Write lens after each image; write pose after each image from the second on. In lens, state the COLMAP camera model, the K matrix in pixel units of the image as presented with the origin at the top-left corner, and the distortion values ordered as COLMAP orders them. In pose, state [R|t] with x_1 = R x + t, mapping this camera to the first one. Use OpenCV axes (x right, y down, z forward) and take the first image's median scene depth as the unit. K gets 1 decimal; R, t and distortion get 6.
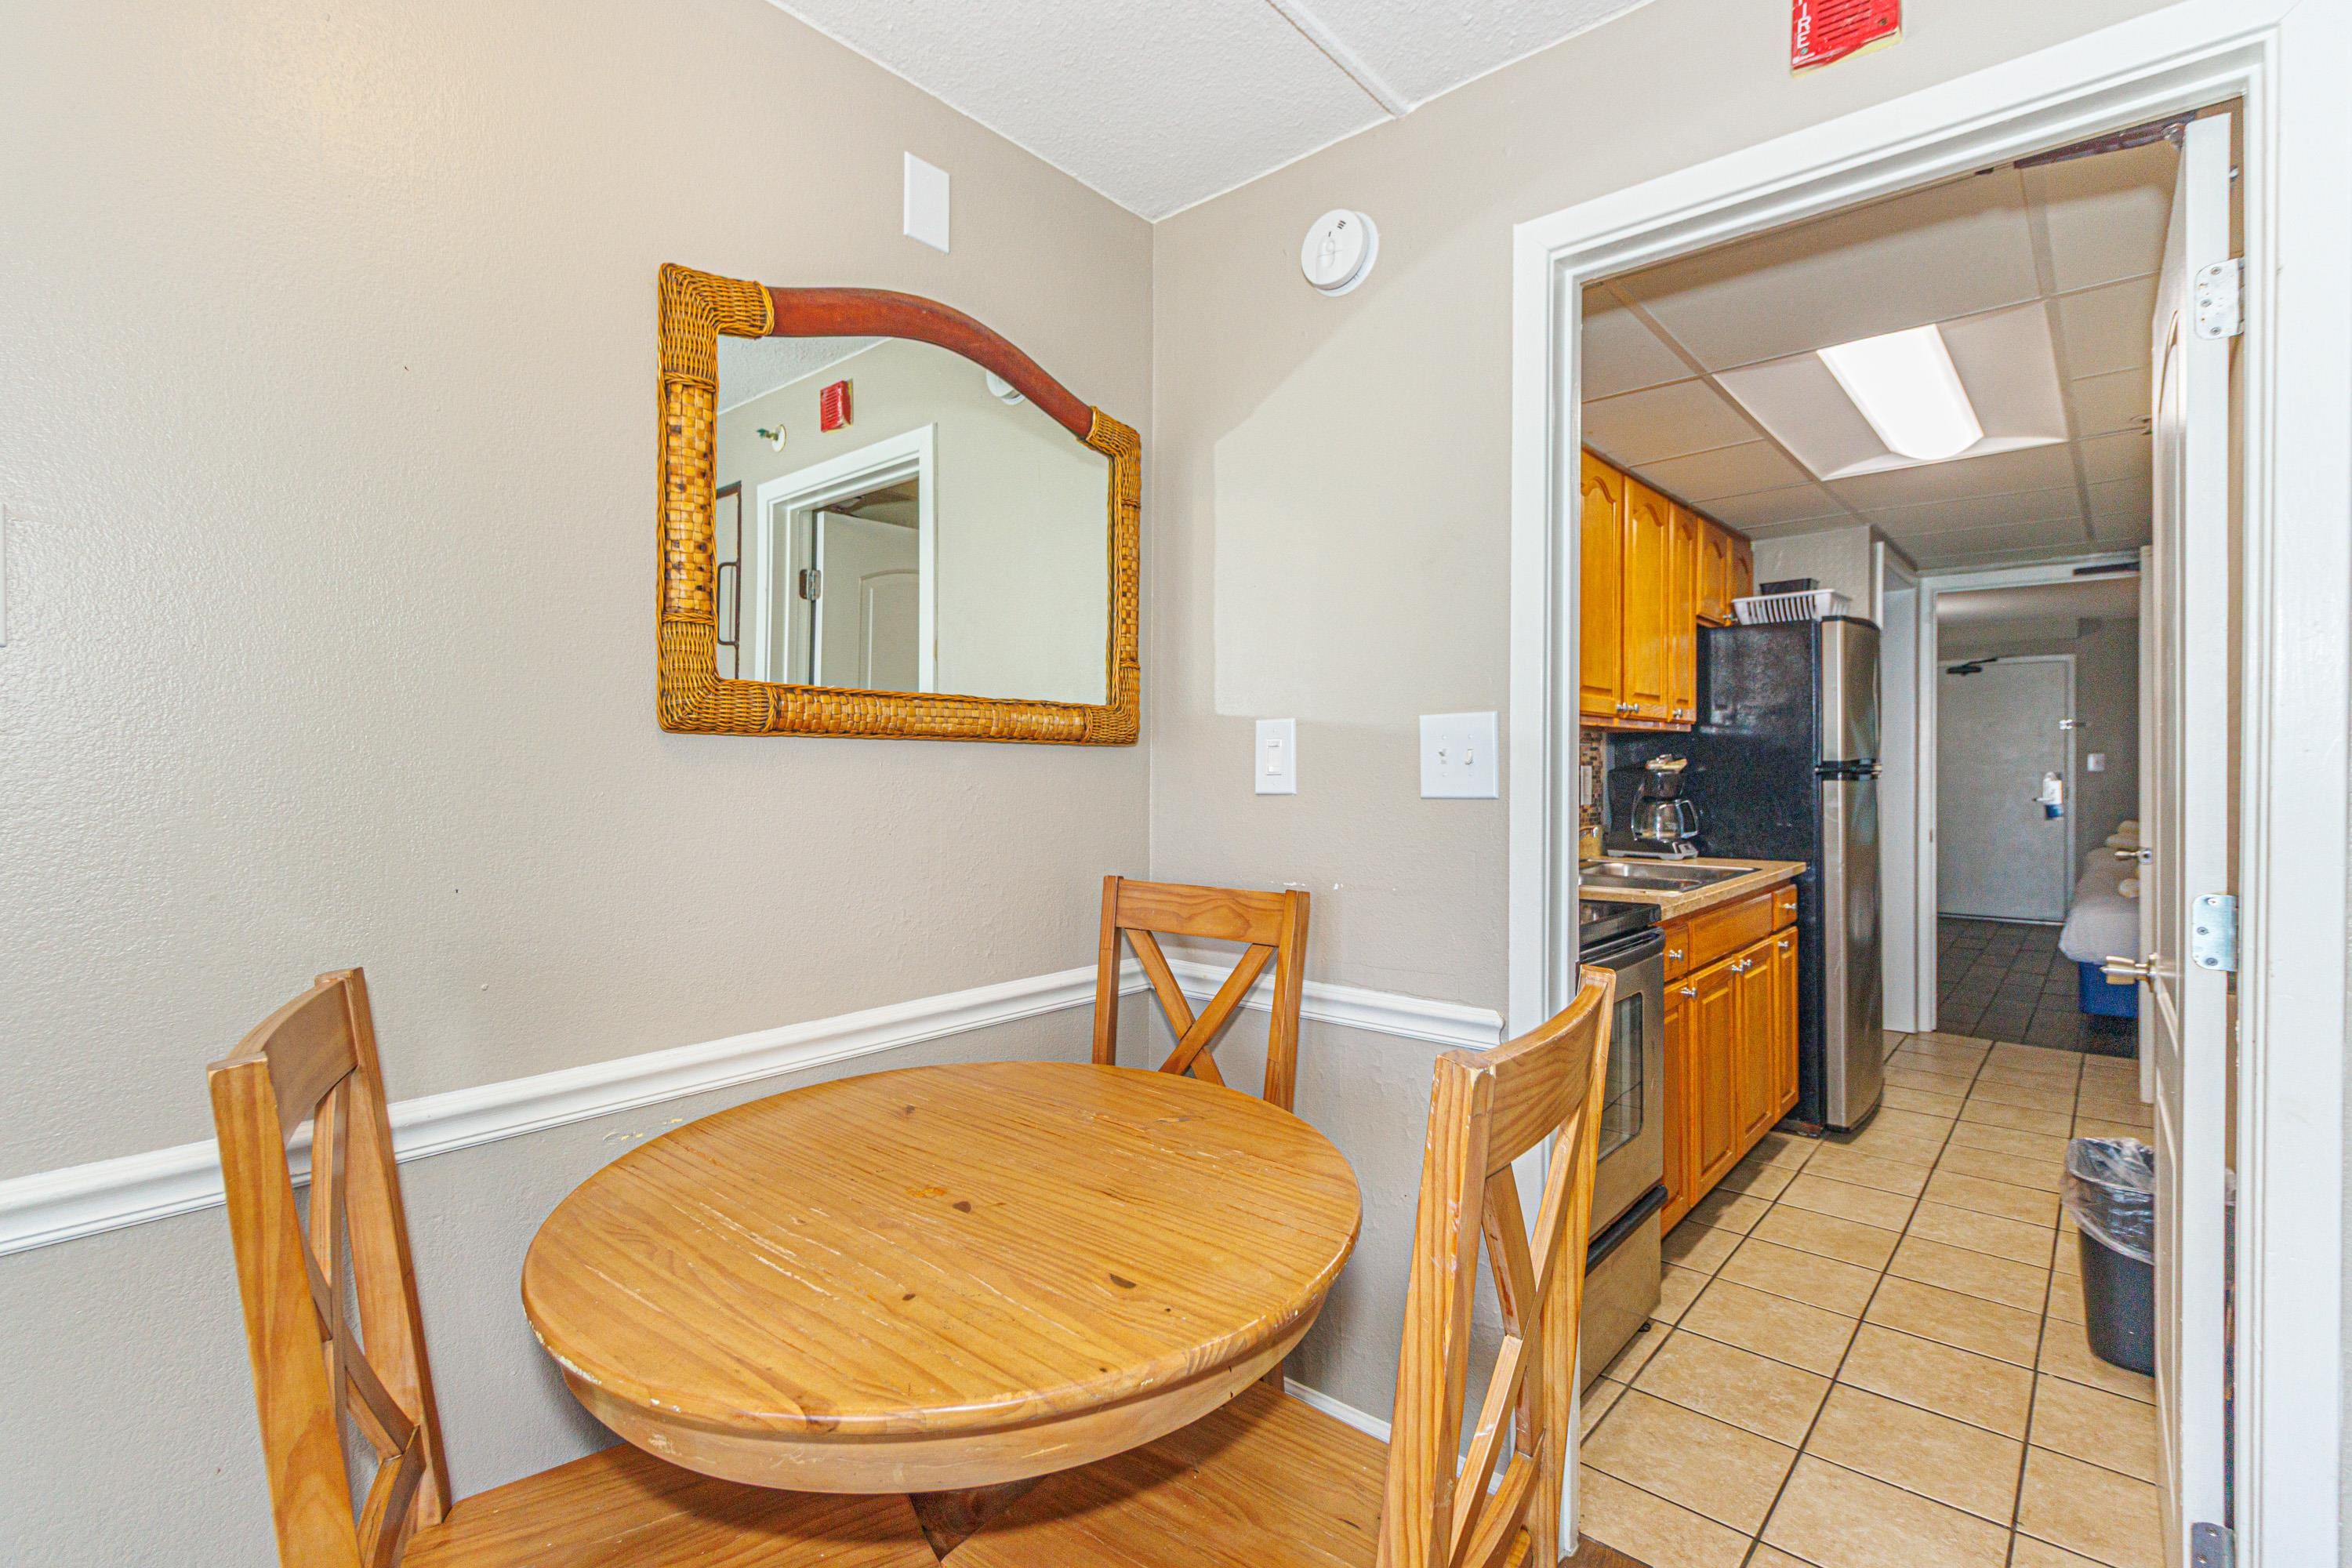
lens RADIAL K [[1073.7, 0, 1170.7], [0, 1073.7, 768.9], [0, 0, 1]] dist [0.003827, 0.000569]
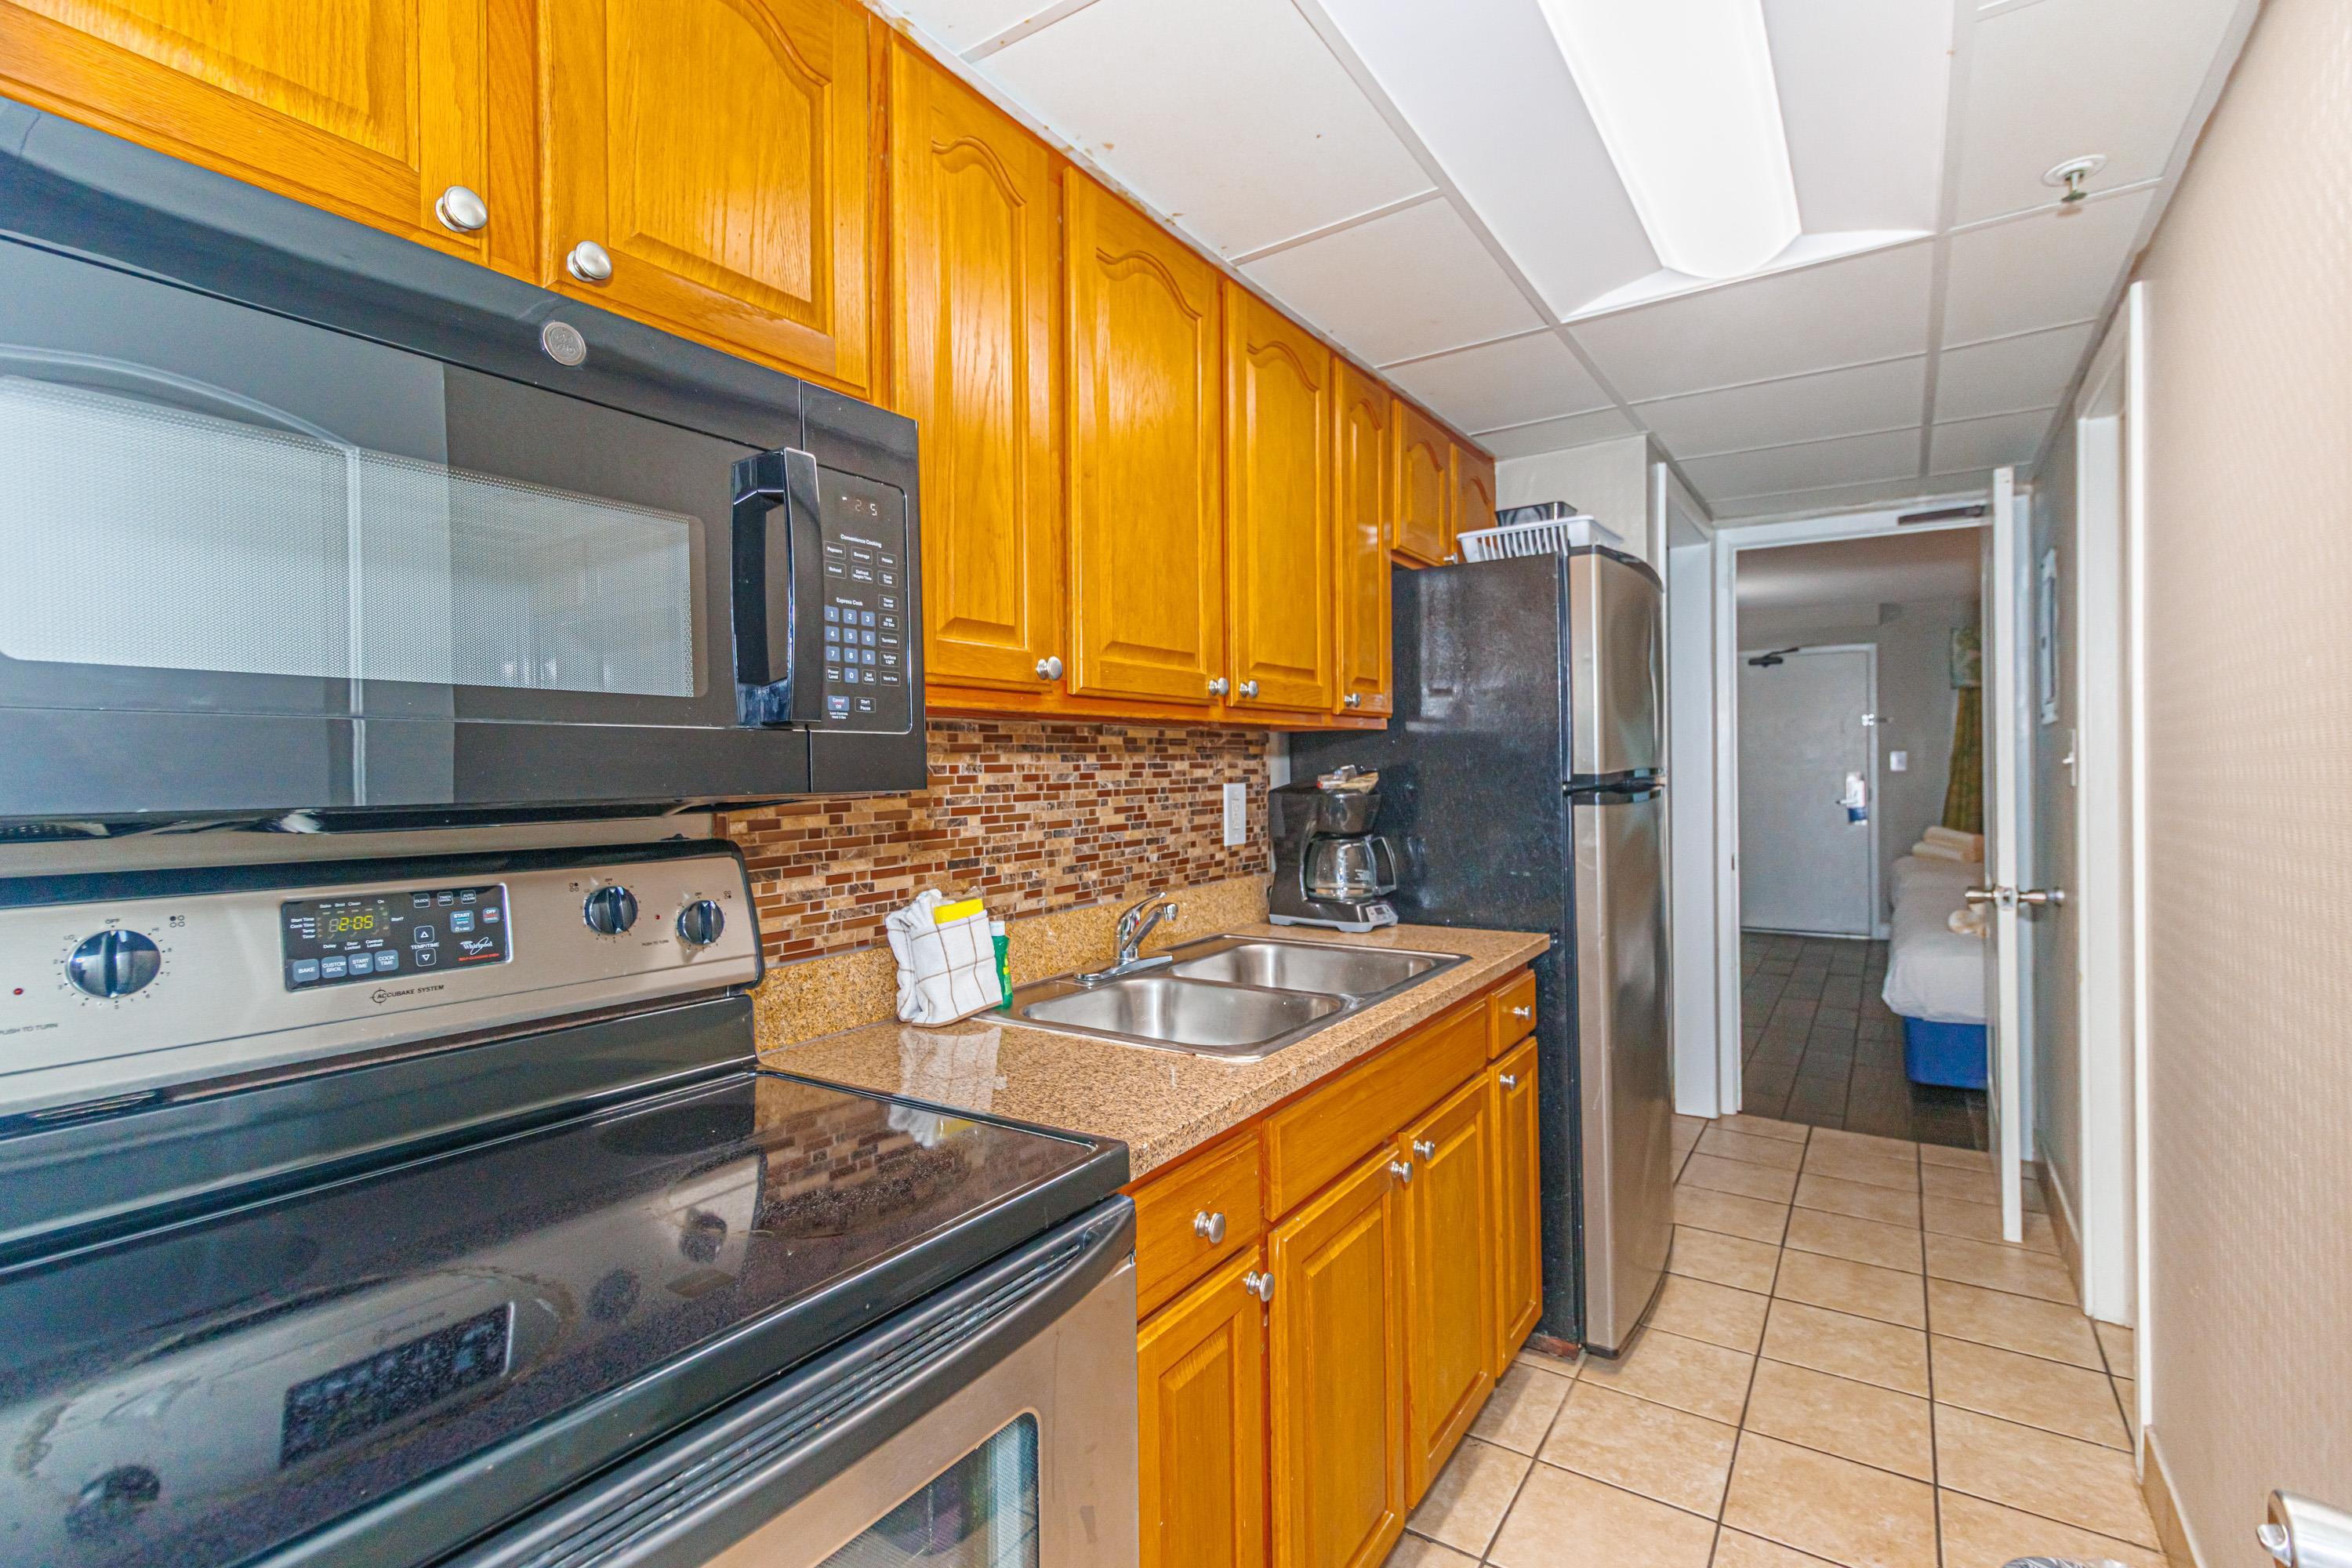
lens RADIAL K [[1082.3, 0, 1169.6], [0, 1082.3, 767.6], [0, 0, 1]] dist [-0.000295, -0.000034]
pose [[0.991053, -0.011214, 0.133001, 0.303530], [0.011659, 0.999929, -0.002563, -0.013200], [-0.132962, 0.004091, 0.991113, 0.423323]]
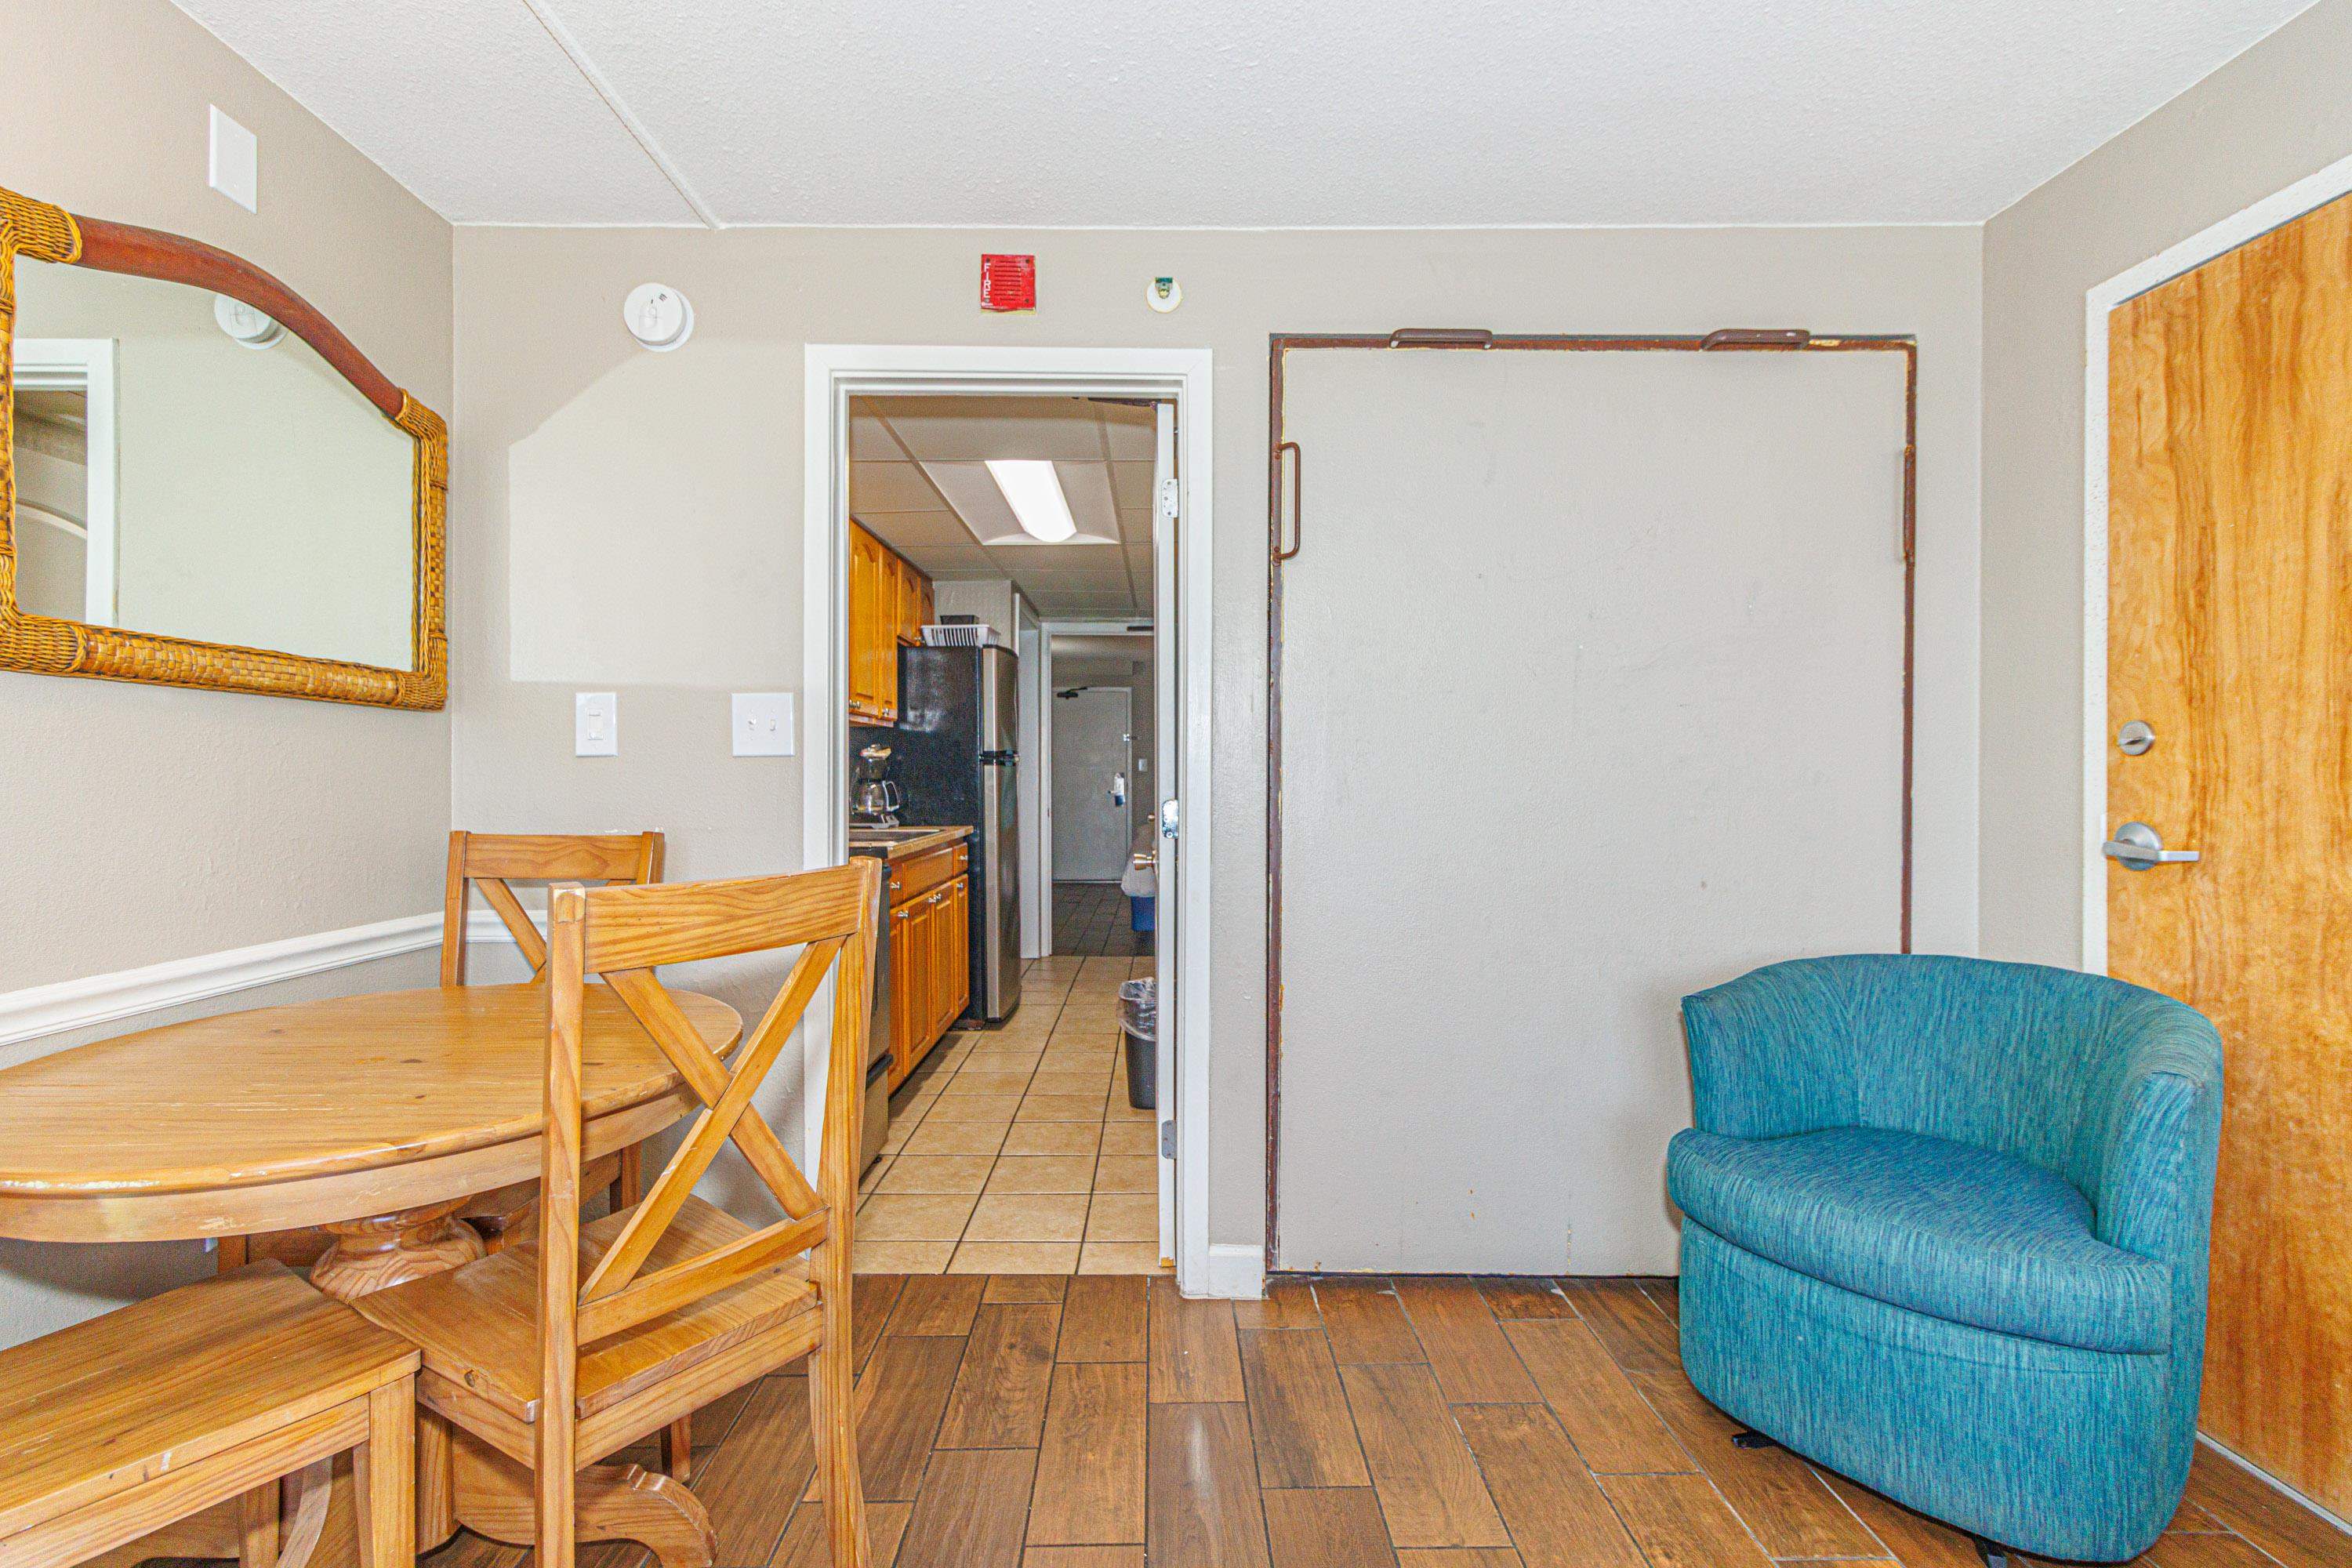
lens RADIAL K [[1074.3, 0, 1165.7], [0, 1074.3, 780.7], [0, 0, 1]] dist [0.003780, 0.000662]
pose [[0.747566, -0.004130, 0.664175, -0.131392], [0.003473, 0.999991, 0.002309, 0.029948], [-0.664179, 0.000580, 0.747574, -0.178397]]
